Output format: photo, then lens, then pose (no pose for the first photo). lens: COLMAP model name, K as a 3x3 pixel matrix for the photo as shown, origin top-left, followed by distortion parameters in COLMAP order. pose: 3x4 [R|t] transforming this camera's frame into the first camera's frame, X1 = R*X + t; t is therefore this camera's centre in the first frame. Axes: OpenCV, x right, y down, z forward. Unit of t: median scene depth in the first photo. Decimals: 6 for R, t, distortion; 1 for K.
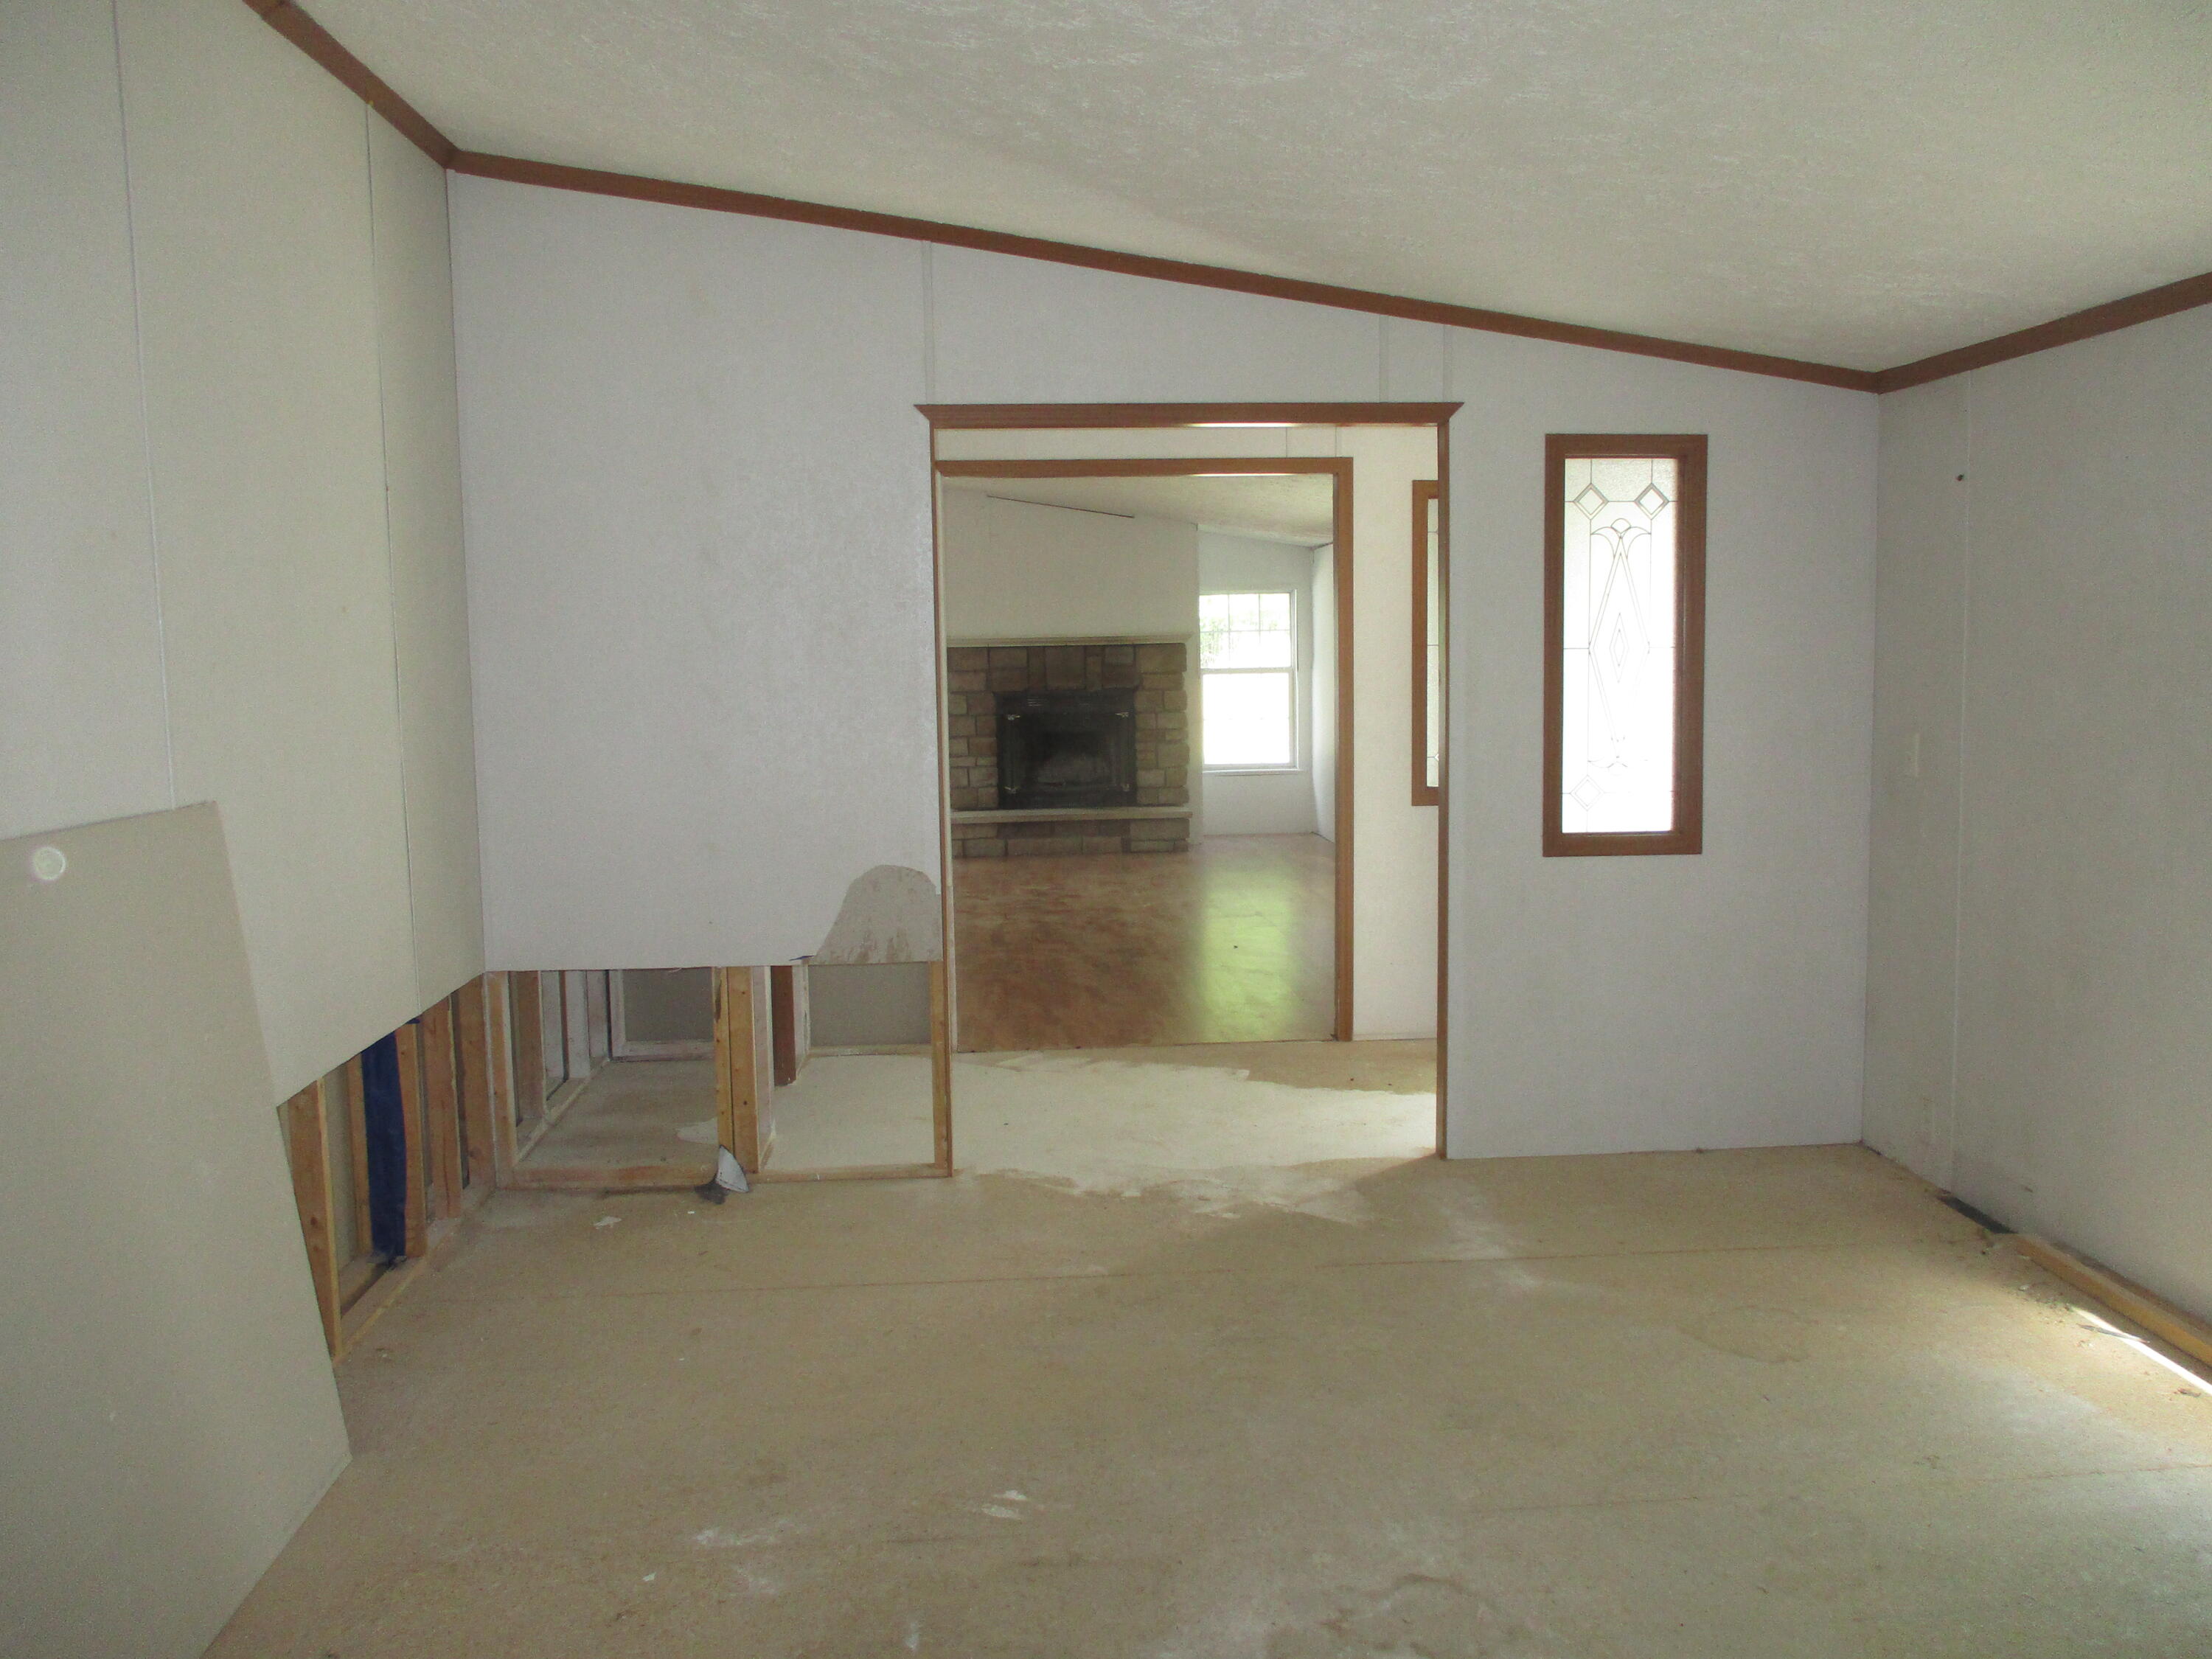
lens RADIAL K [[1850.1, 0, 1113.8], [0, 1850.1, 833.8], [0, 0, 1]] dist [-0.005240, 0.001698]
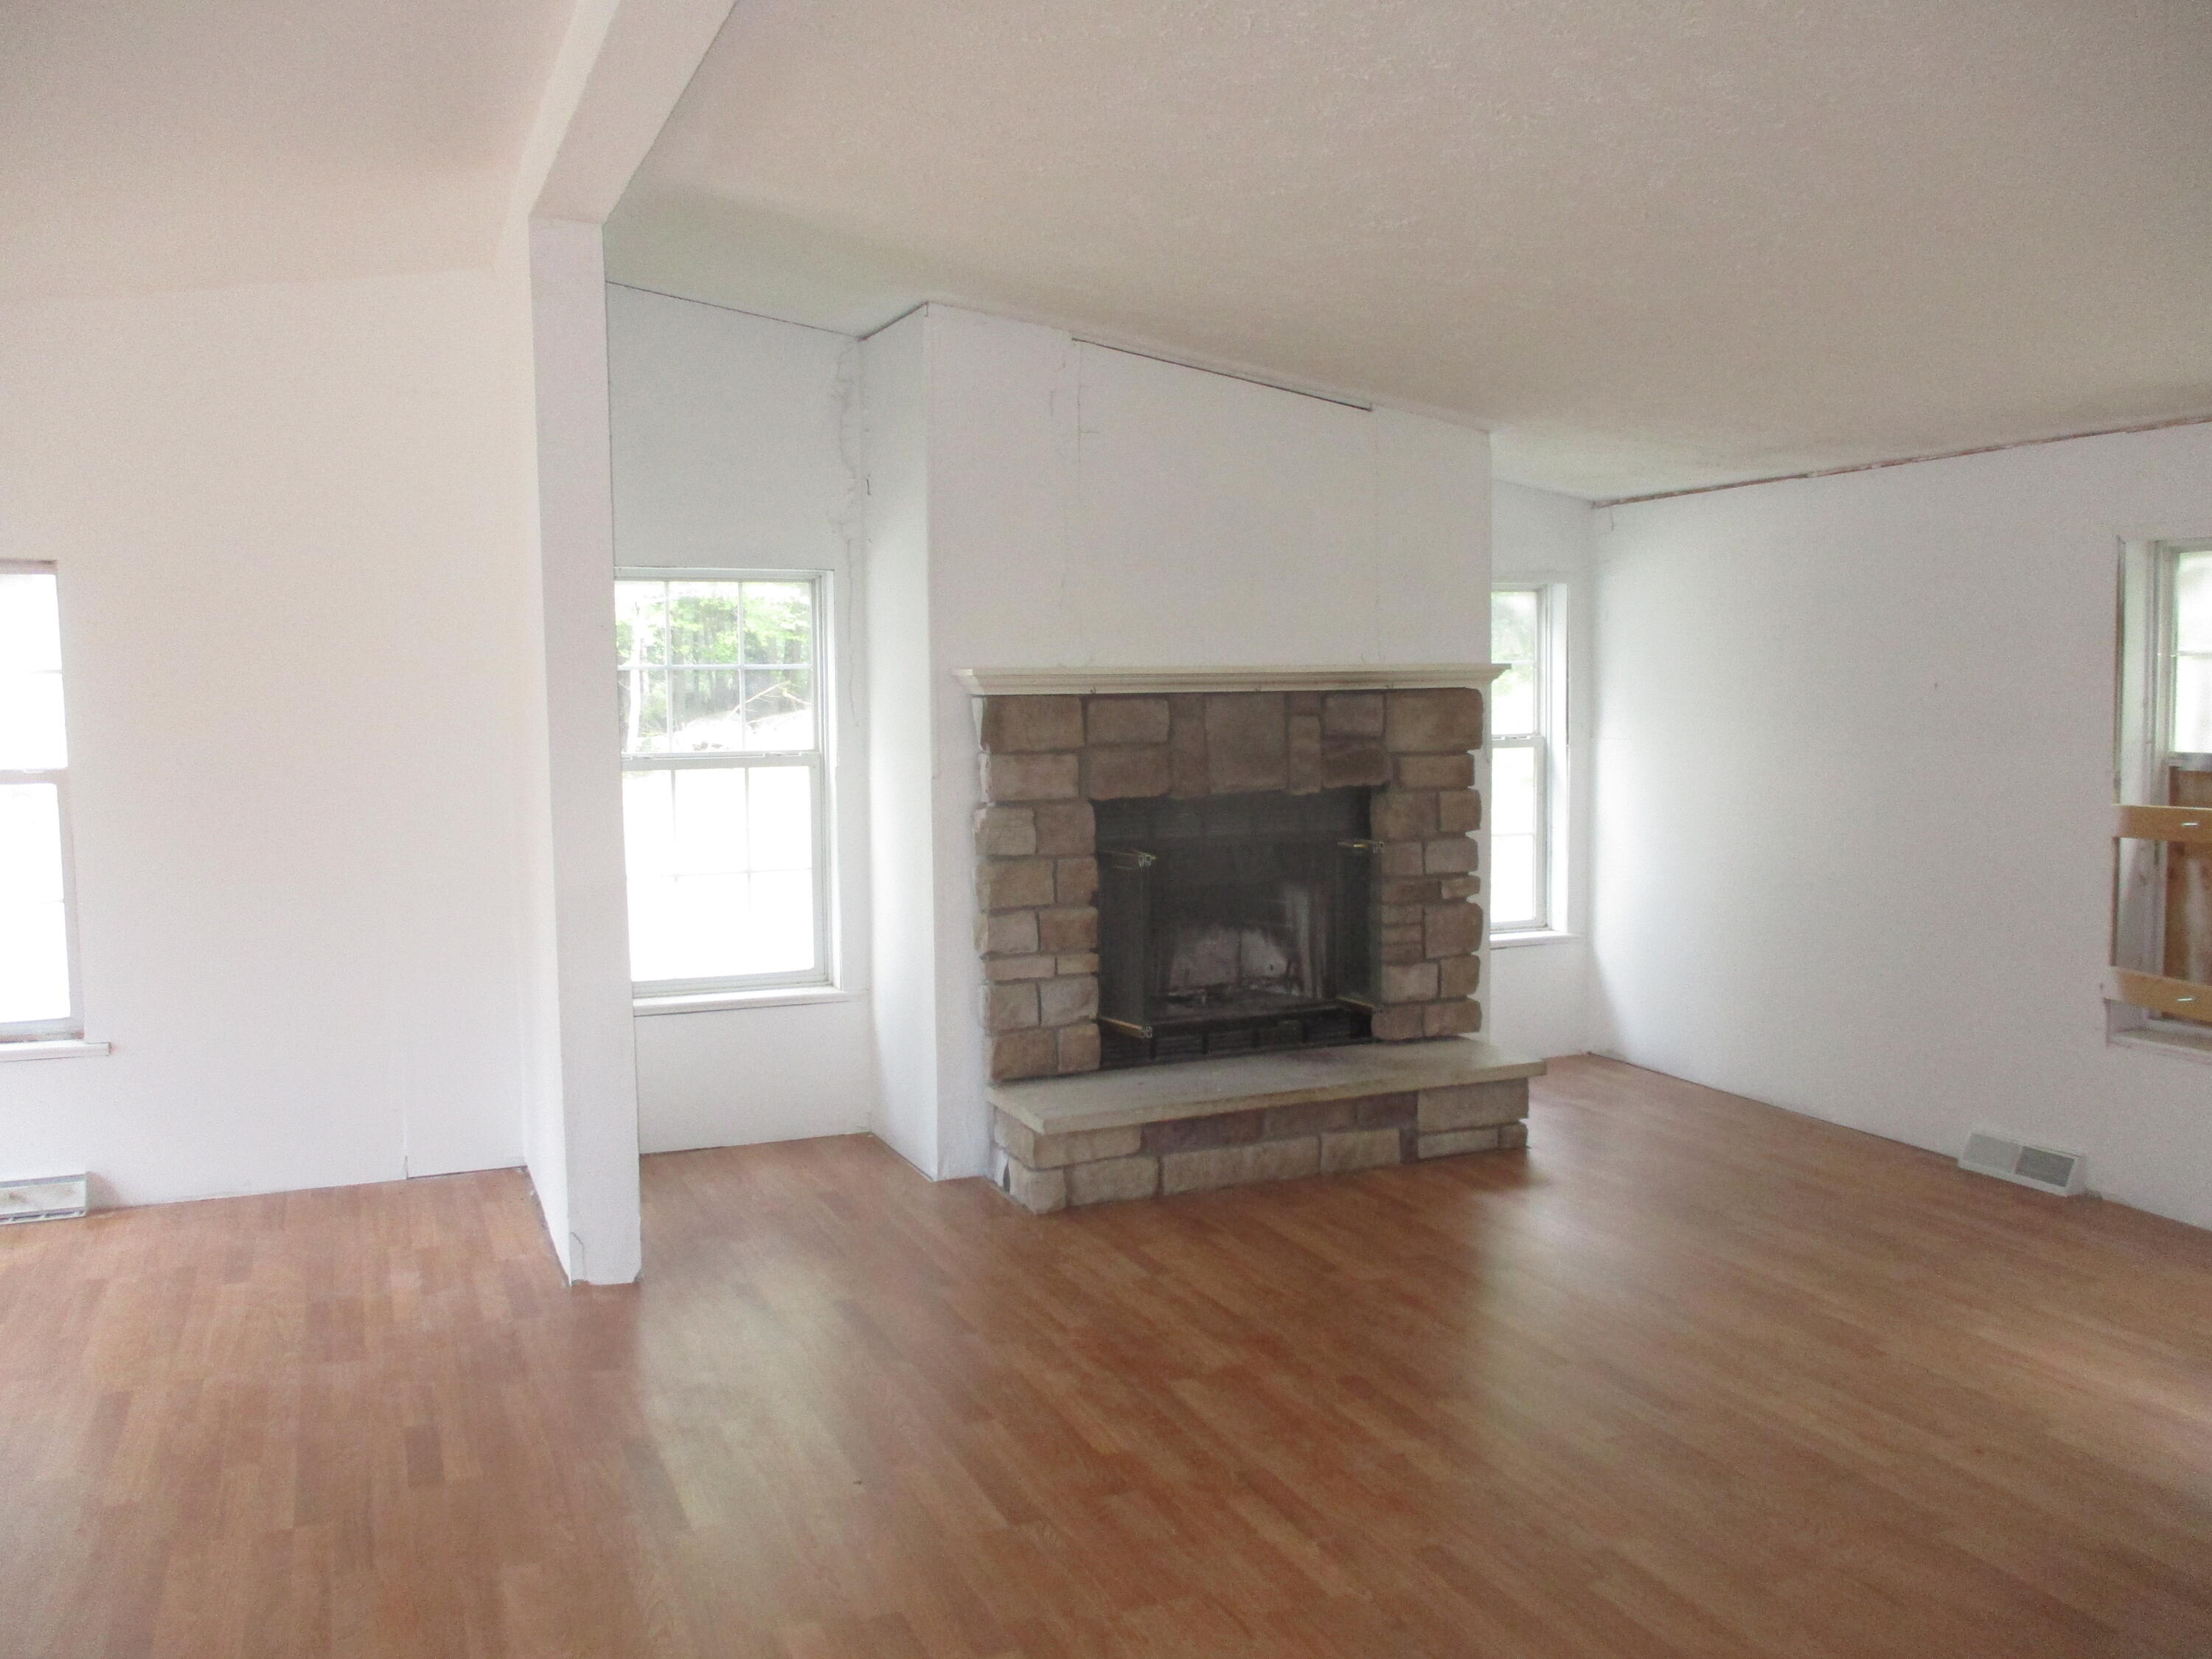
lens RADIAL K [[1850.1, 0, 1113.8], [0, 1850.1, 833.8], [0, 0, 1]] dist [-0.005240, 0.001698]
pose [[0.945847, -0.020586, 0.323959, -0.197724], [0.030416, 0.999217, -0.025309, -0.058121], [-0.323184, 0.033792, 0.945732, 0.597402]]
